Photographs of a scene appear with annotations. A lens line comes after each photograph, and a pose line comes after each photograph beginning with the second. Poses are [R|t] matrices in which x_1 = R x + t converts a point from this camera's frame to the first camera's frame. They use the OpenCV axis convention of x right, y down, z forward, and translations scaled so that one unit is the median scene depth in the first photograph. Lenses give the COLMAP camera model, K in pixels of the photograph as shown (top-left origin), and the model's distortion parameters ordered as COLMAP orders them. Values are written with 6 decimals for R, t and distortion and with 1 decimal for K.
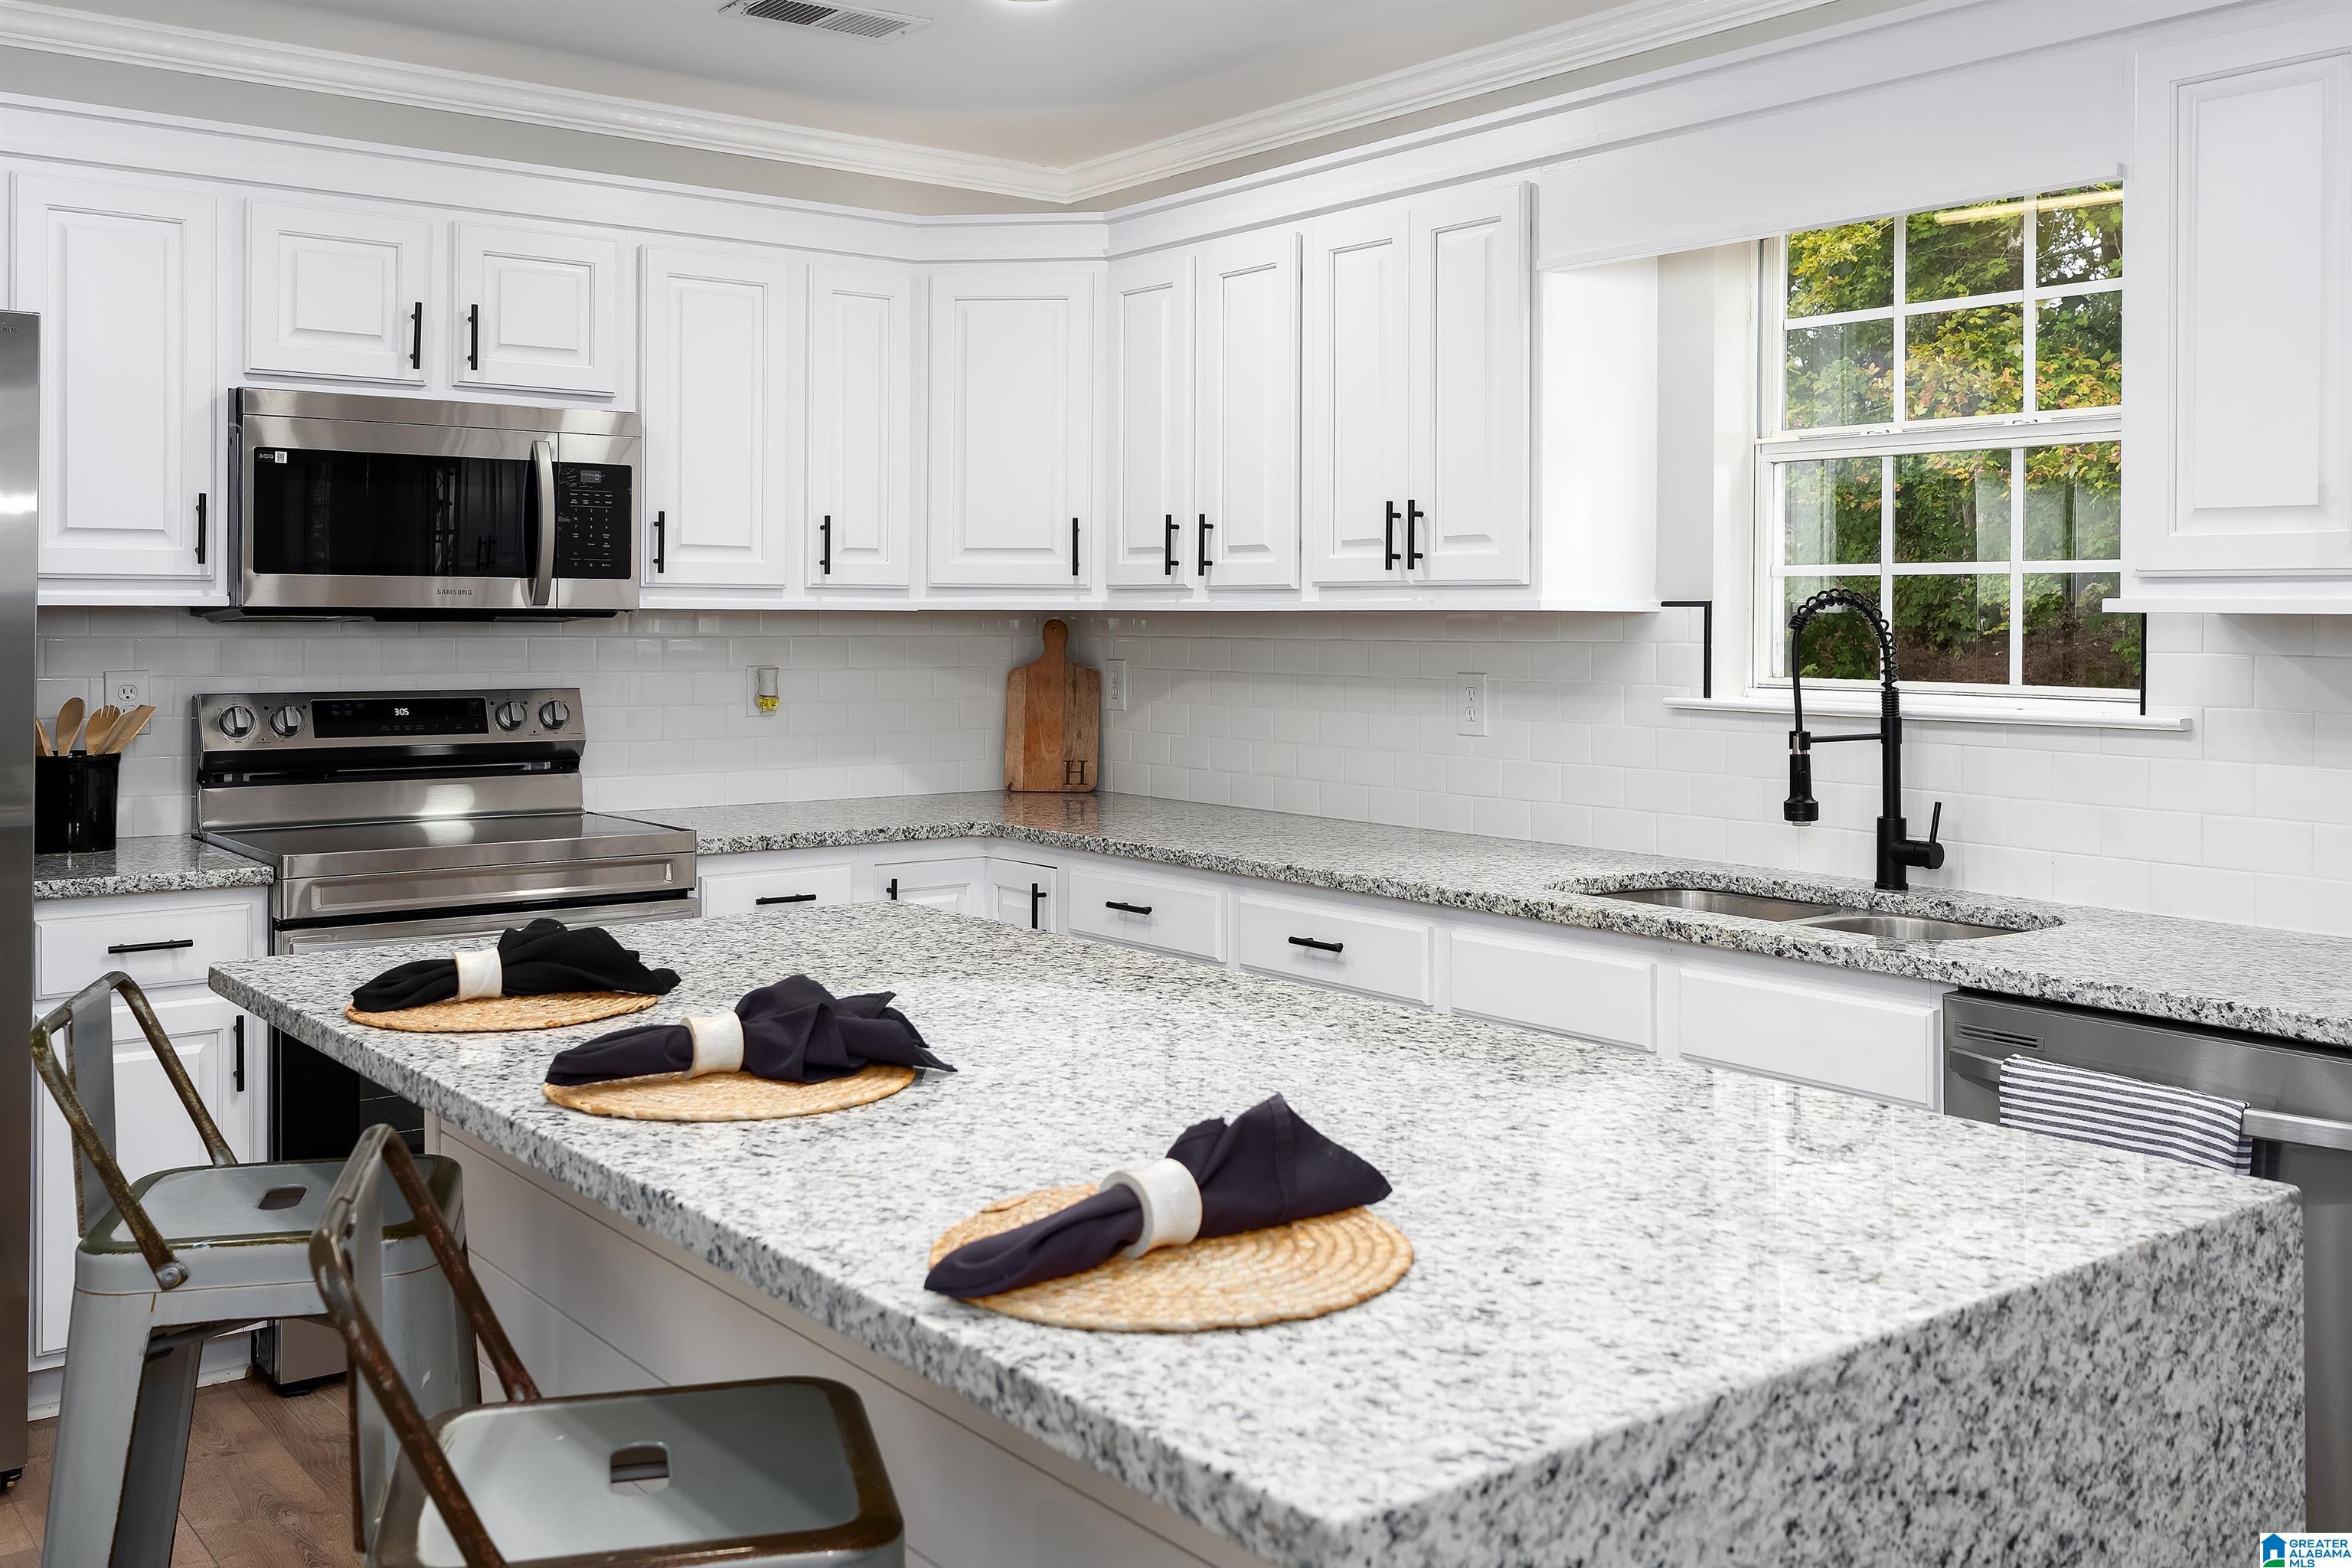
lens RADIAL K [[2116.1, 0, 1199.4], [0, 2116.1, 628.8], [0, 0, 1]] dist [0.005747, 0.001904]
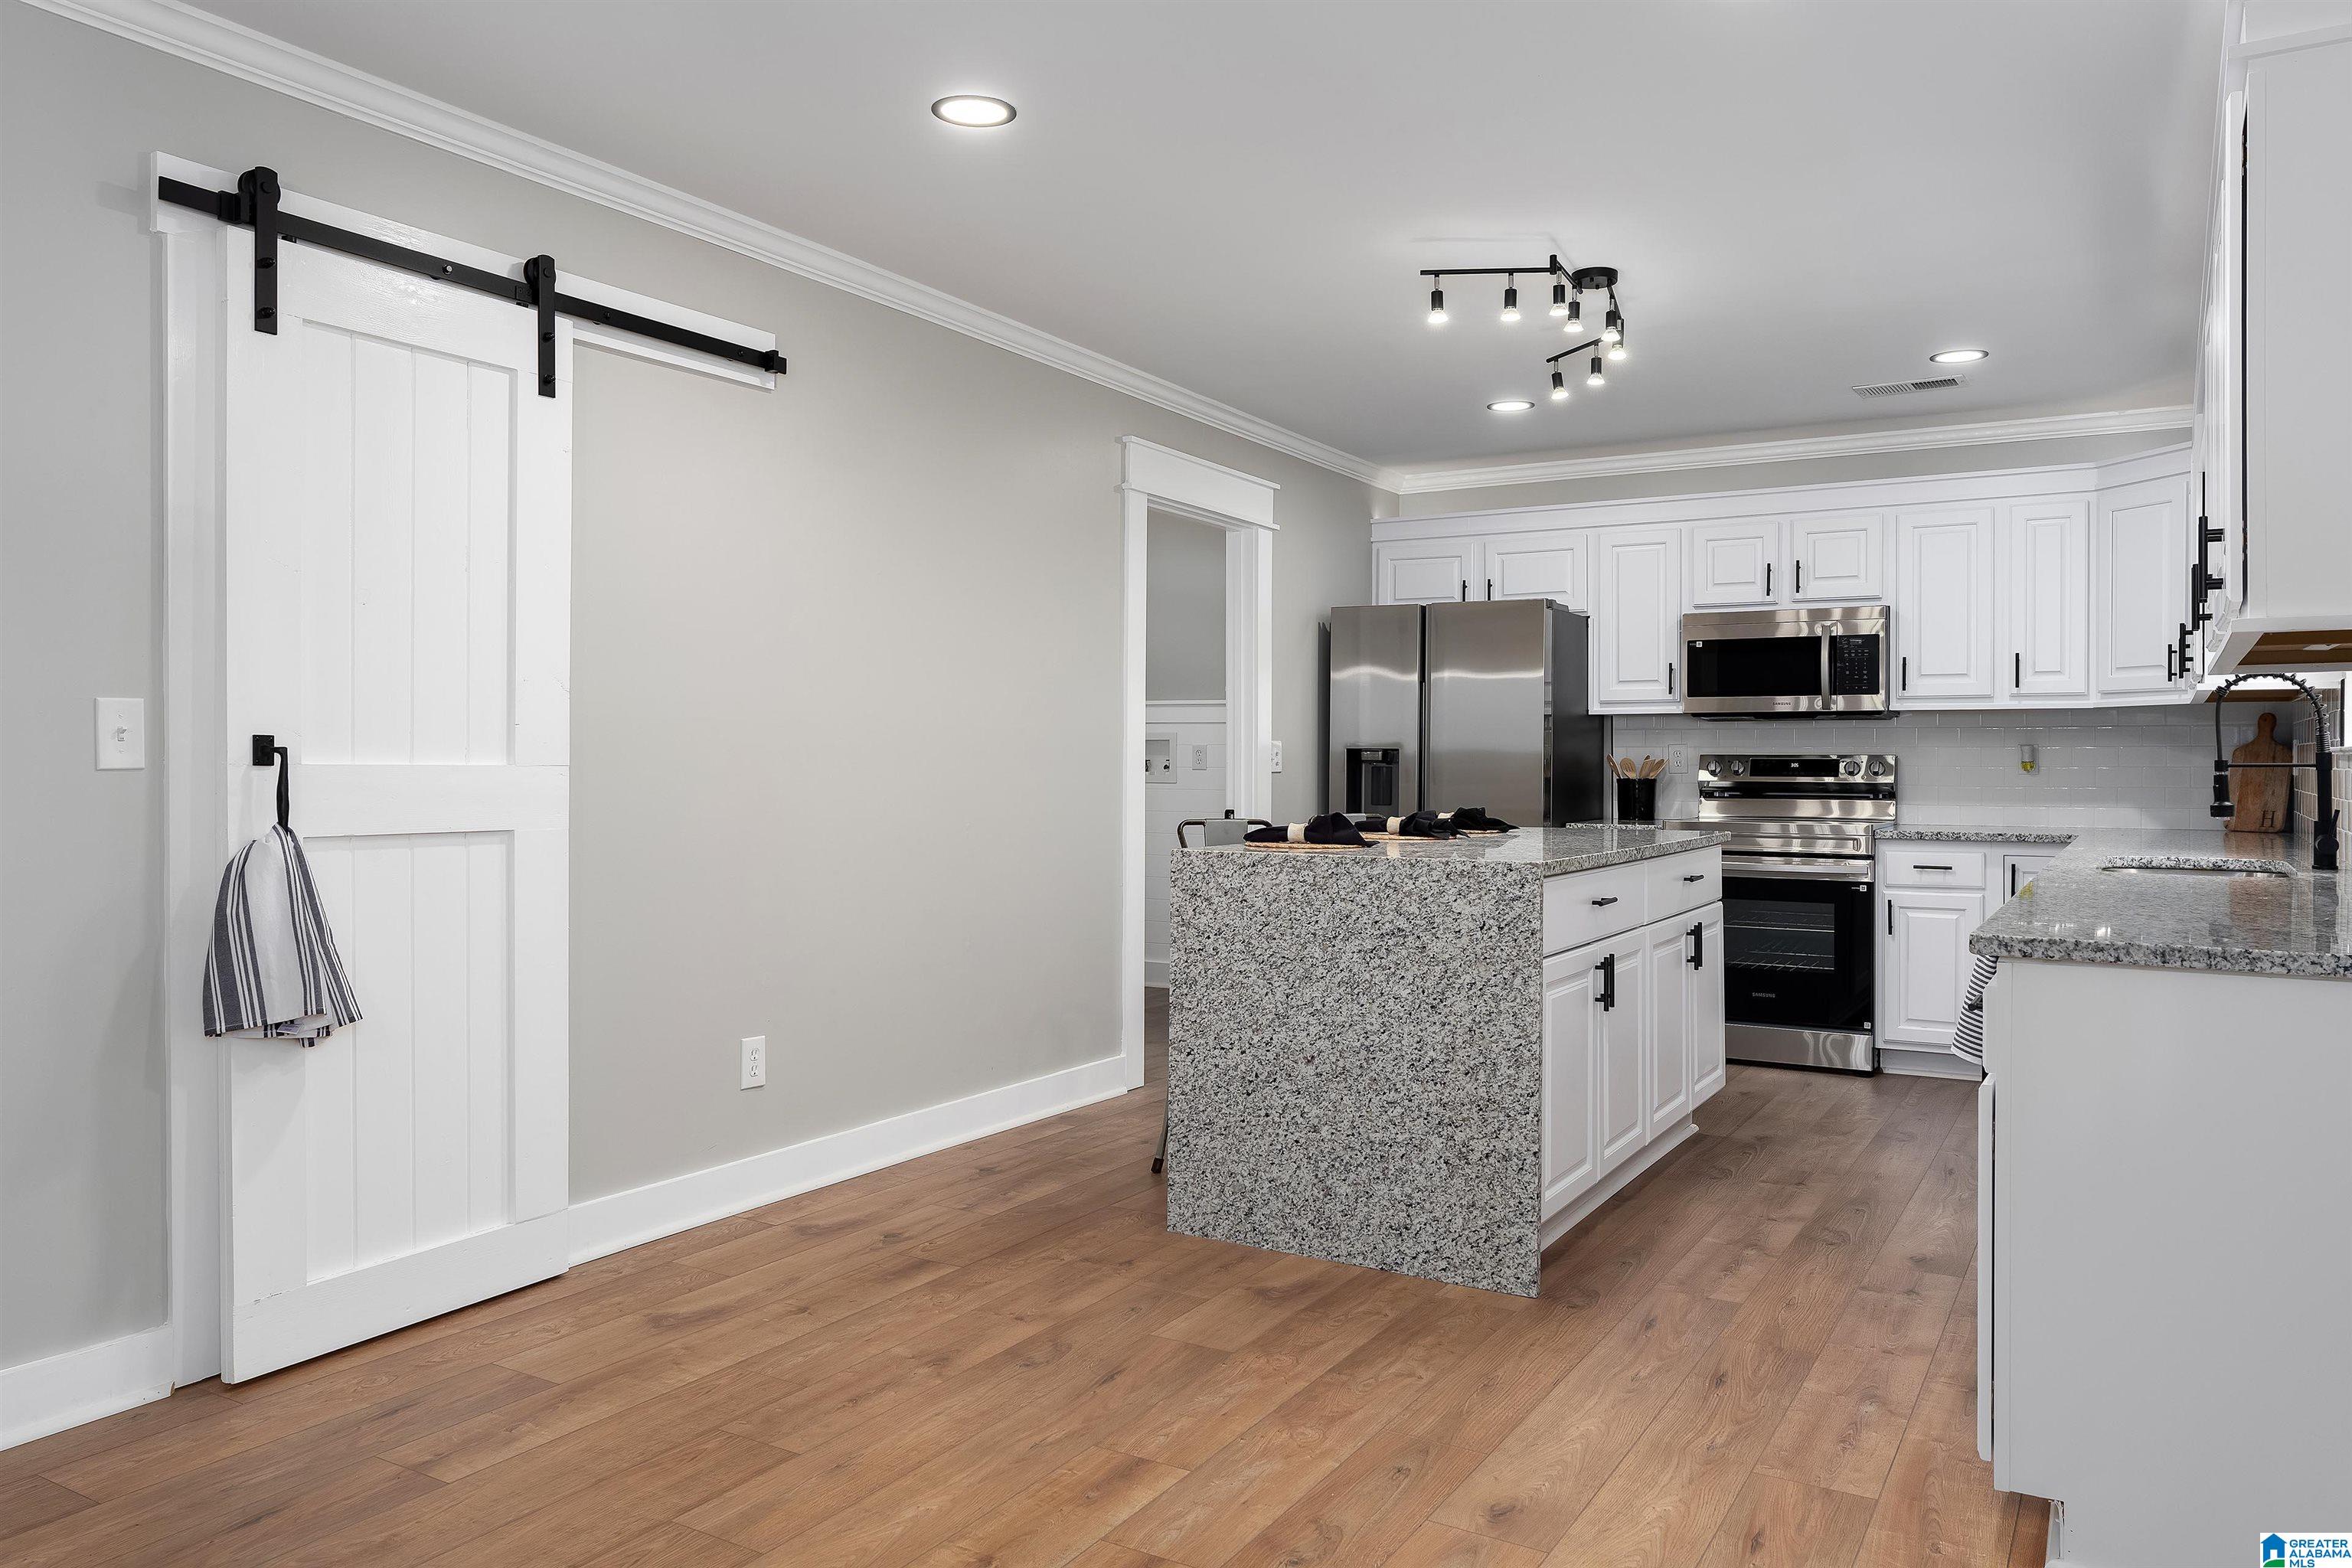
lens RADIAL K [[1714.7, 0, 1168.8], [0, 1714.7, 762.4], [0, 0, 1]] dist [-0.002081, 0.007200]
pose [[0.370546, -0.001939, -0.928812, 0.998243], [-0.003544, 0.999988, -0.003501, 0.048800], [0.928807, 0.004589, 0.370535, -0.160559]]
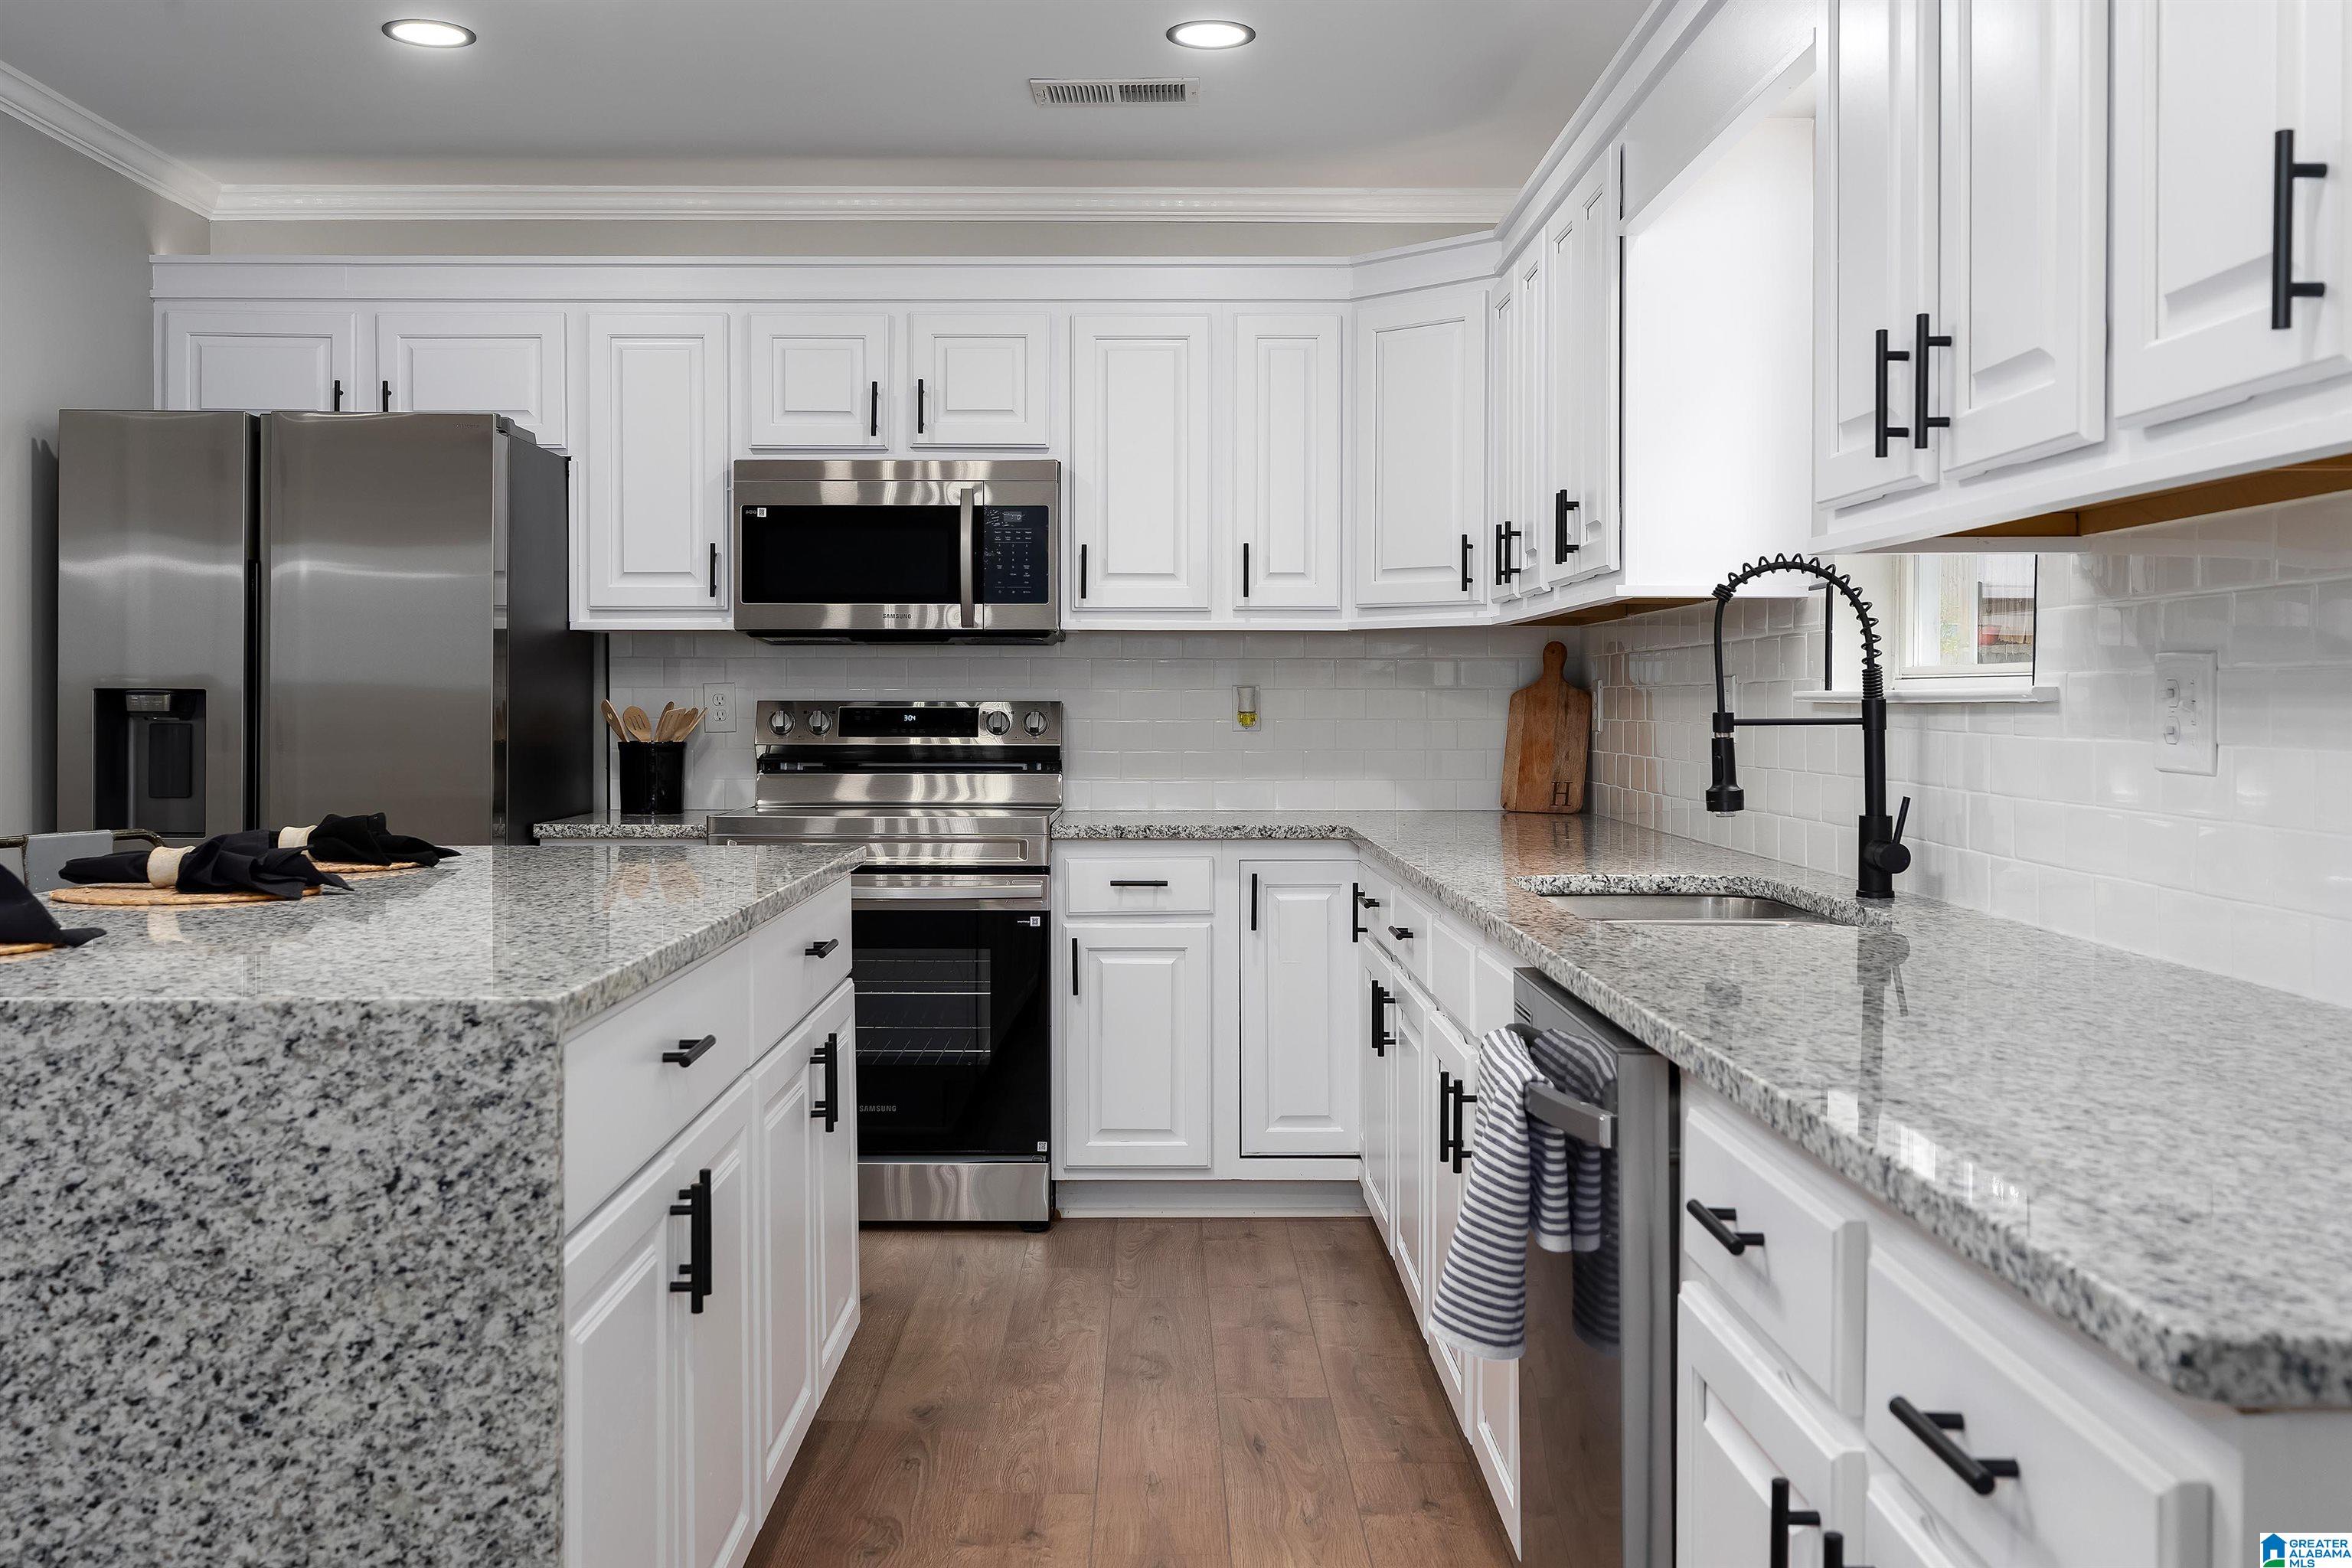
lens RADIAL K [[2175.2, 0, 1181.6], [0, 2175.2, 725.0], [0, 0, 1]] dist [0.006756, 0.000000]
pose [[0.794962, 0.001875, -0.606656, 0.564116], [0.000268, 0.999994, 0.003442, 0.042996], [0.606659, -0.002899, 0.794957, 0.106332]]
